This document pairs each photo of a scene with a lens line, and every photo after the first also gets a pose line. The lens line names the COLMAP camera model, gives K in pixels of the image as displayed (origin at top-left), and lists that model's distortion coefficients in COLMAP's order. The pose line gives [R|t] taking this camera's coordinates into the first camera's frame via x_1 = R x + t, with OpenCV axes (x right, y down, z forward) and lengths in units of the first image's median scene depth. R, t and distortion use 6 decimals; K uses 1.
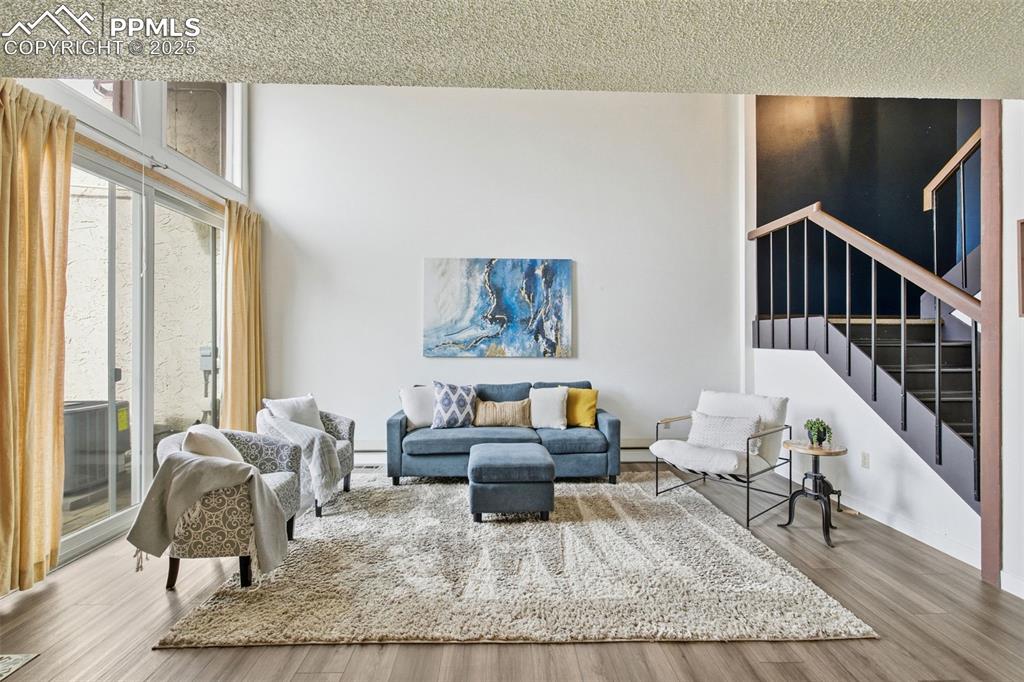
lens RADIAL K [[465.4, 0, 508.6], [0, 465.4, 338.7], [0, 0, 1]] dist [-0.005740, 0.002338]
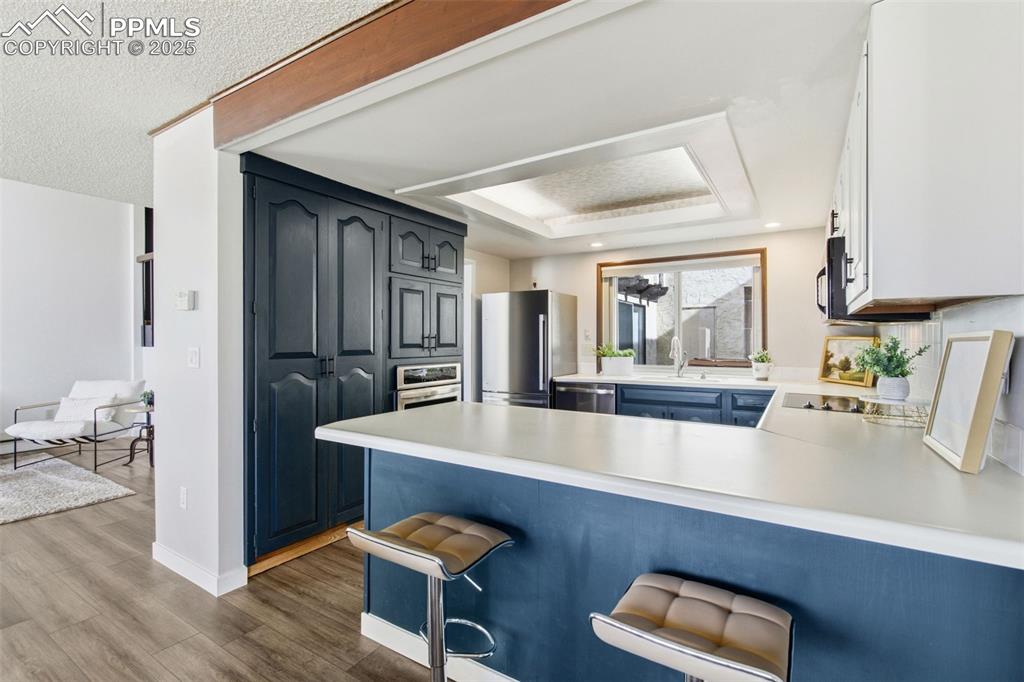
lens RADIAL K [[465.4, 0, 514.6], [0, 465.4, 340.3], [0, 0, 1]] dist [-0.005740, 0.002338]
pose [[0.551766, 0.005688, 0.833979, 0.035144], [-0.002242, 0.999983, -0.005336, 0.009700], [-0.833996, 0.001074, 0.551770, -0.796700]]
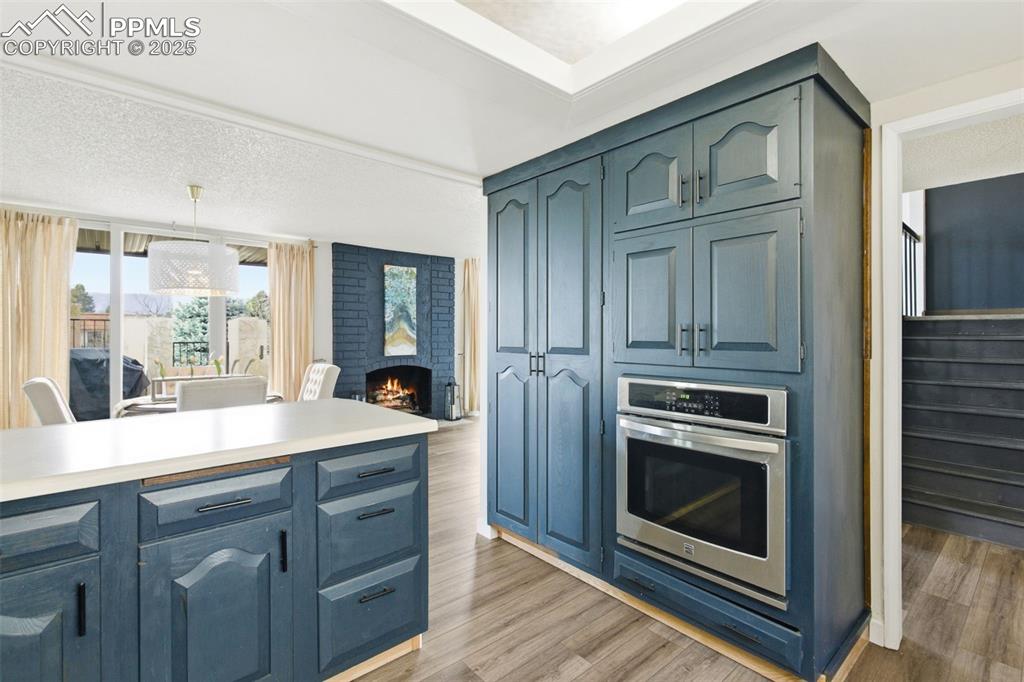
lens RADIAL K [[465.4, 0, 510.0], [0, 465.4, 339.2], [0, 0, 1]] dist [-0.005740, 0.002338]
pose [[0.623274, 0.009238, -0.781949, 1.082445], [-0.002678, 0.999950, 0.009679, 0.004296], [0.781999, -0.003938, 0.623268, -0.567896]]
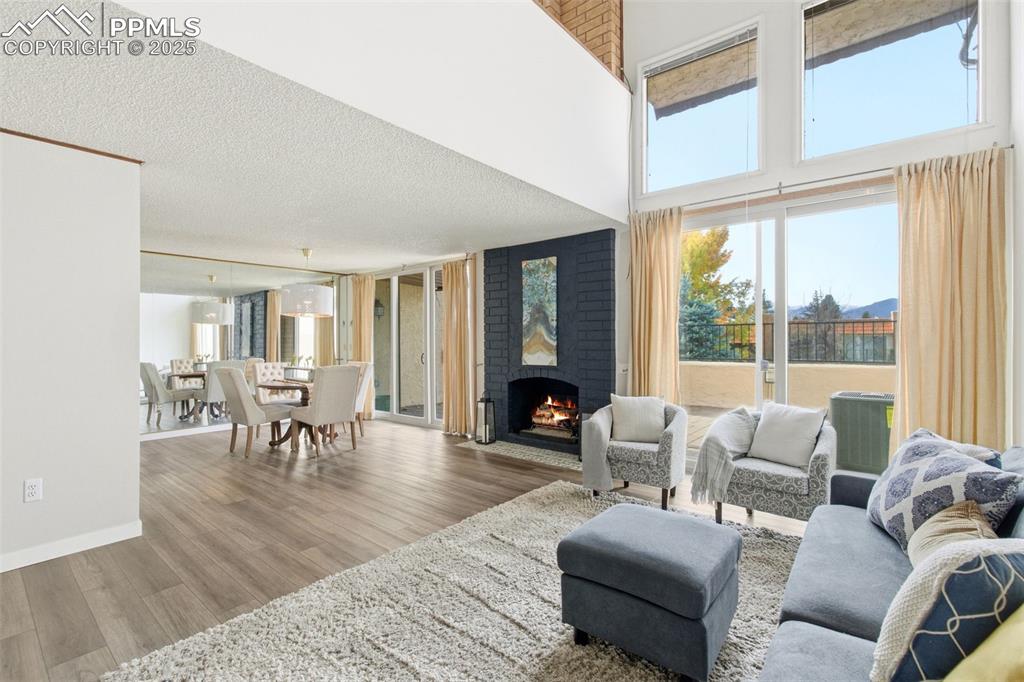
lens RADIAL K [[465.4, 0, 522.3], [0, 465.4, 342.6], [0, 0, 1]] dist [-0.005740, 0.002338]
pose [[-0.656301, 0.006649, -0.754470, 0.549948], [0.003611, 0.999977, 0.005671, 0.002782], [0.754491, 0.000997, -0.656310, 1.294020]]
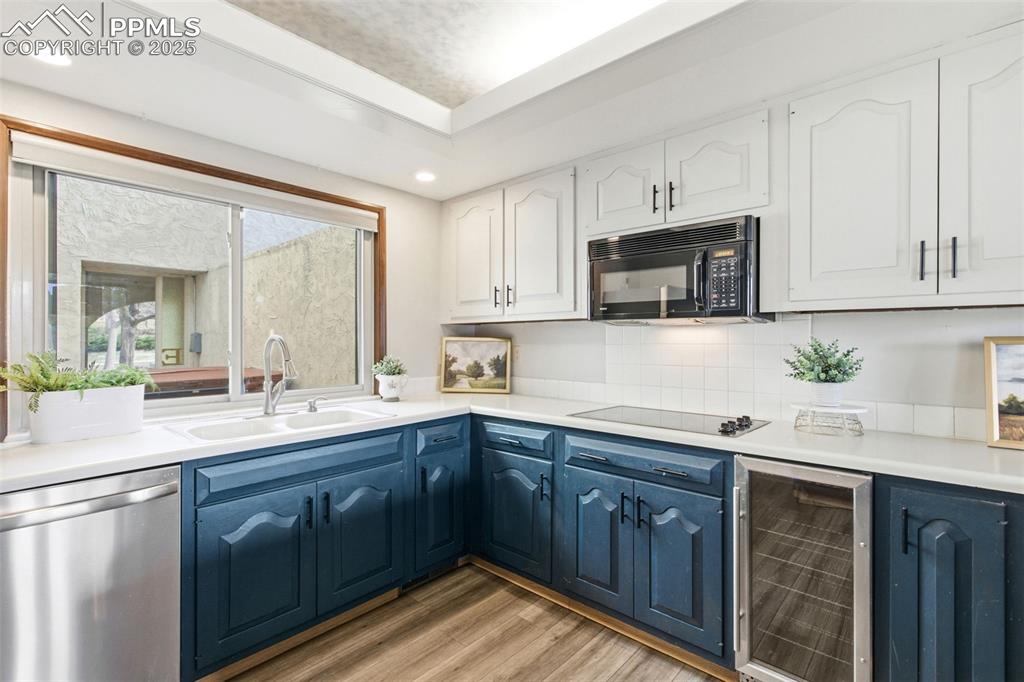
lens RADIAL K [[465.4, 0, 518.9], [0, 465.4, 339.1], [0, 0, 1]] dist [-0.005740, 0.002338]
pose [[-0.724962, 0.005178, 0.688770, 0.662389], [0.004642, 0.999986, -0.002632, -0.000009], [-0.688774, 0.001289, -0.724975, -0.235886]]
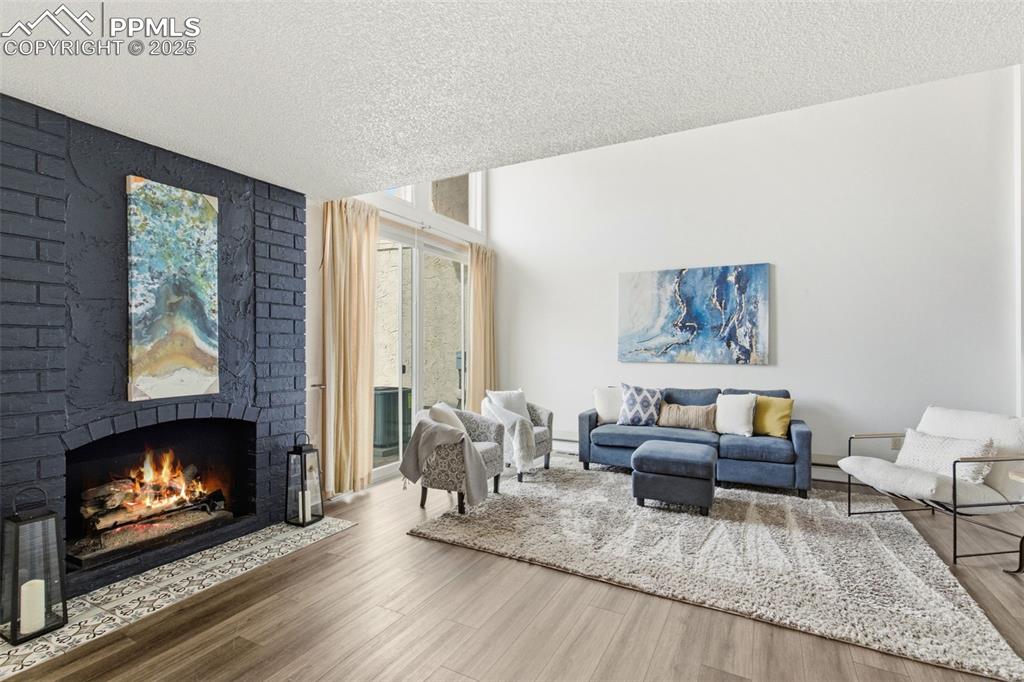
lens RADIAL K [[465.4, 0, 515.0], [0, 465.4, 348.1], [0, 0, 1]] dist [-0.005740, 0.002338]
pose [[0.869831, 0.002443, -0.493344, 0.214887], [-0.000078, 0.999988, 0.004814, 0.001031], [0.493350, -0.004149, 0.869821, -0.137522]]
